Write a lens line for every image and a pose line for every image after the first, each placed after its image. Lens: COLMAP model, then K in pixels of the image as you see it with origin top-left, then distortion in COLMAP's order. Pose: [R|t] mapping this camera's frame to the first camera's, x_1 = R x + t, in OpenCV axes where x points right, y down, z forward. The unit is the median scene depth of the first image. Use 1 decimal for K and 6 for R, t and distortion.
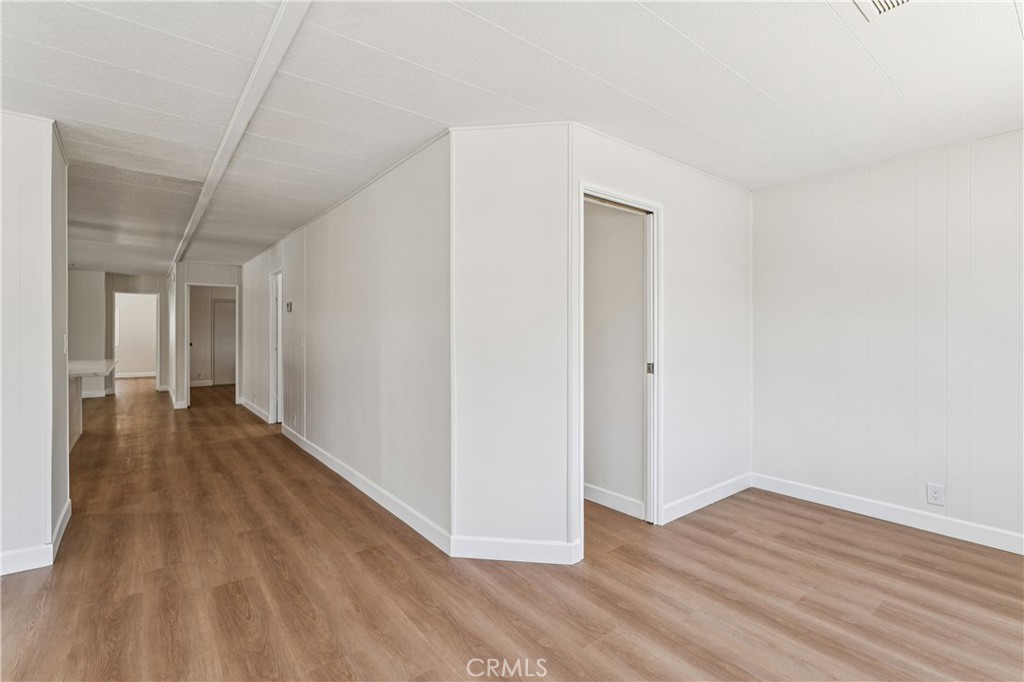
lens RADIAL K [[466.8, 0, 509.2], [0, 466.8, 338.0], [0, 0, 1]] dist [-0.000900, 0.000634]
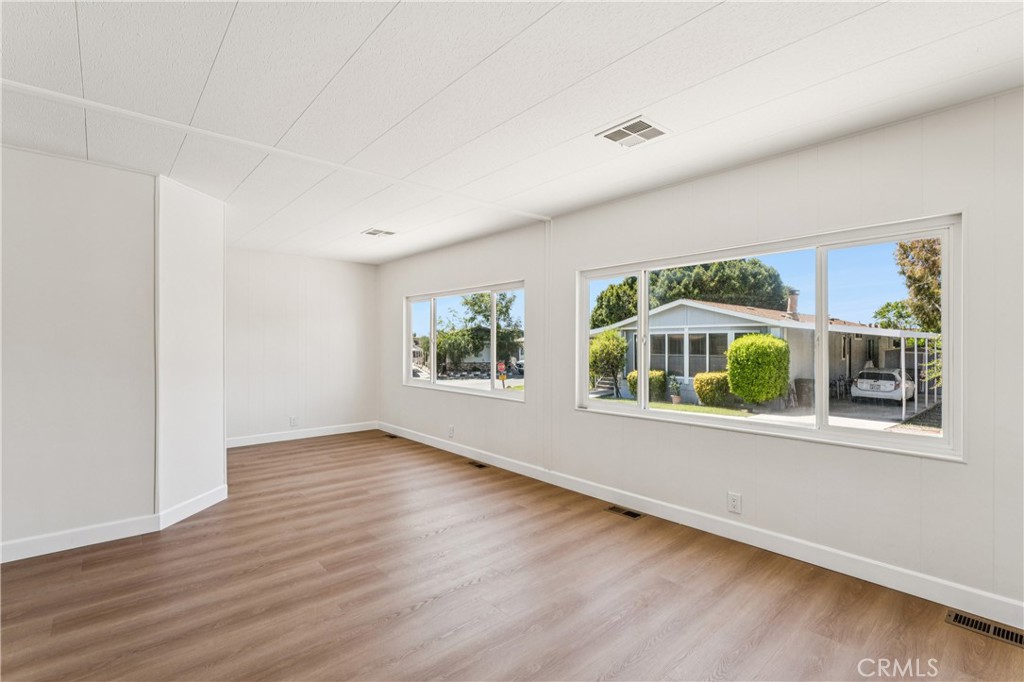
lens RADIAL K [[466.8, 0, 505.9], [0, 466.8, 342.8], [0, 0, 1]] dist [-0.000900, 0.000634]
pose [[-0.052450, 0.003489, 0.998617, -1.452001], [0.021328, 0.999770, -0.002372, 0.009936], [-0.998396, 0.021174, -0.052512, 0.178485]]
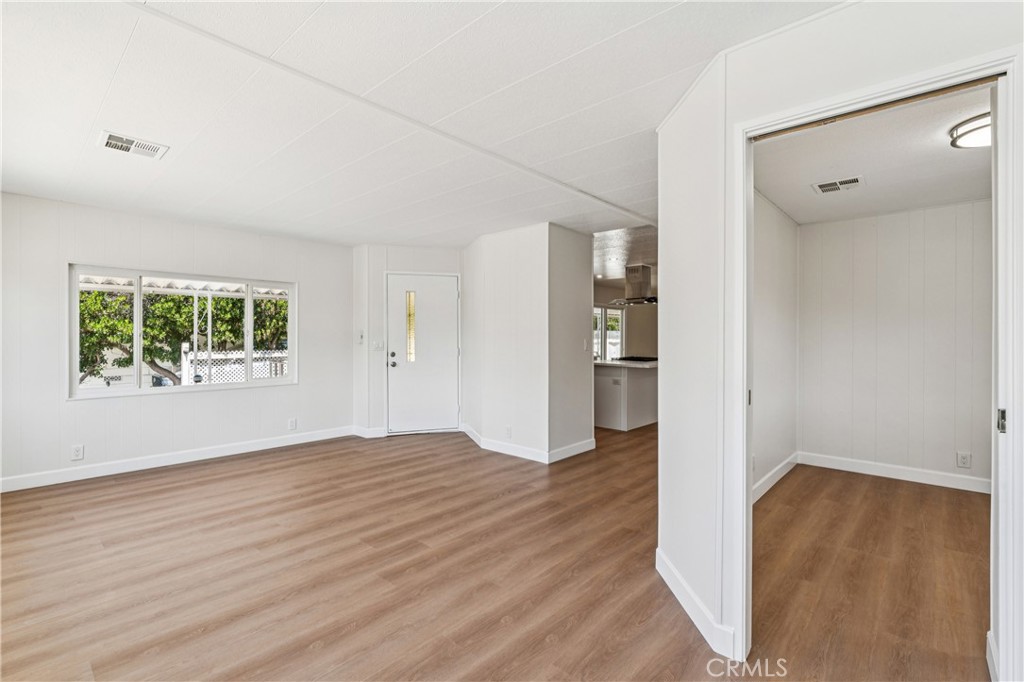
lens RADIAL K [[466.8, 0, 511.6], [0, 466.8, 337.2], [0, 0, 1]] dist [-0.000900, 0.000634]
pose [[0.170324, 0.001551, -0.985387, 0.822525], [-0.023136, 0.999729, -0.002426, -0.000791], [0.985117, 0.023211, 0.170314, 0.560468]]
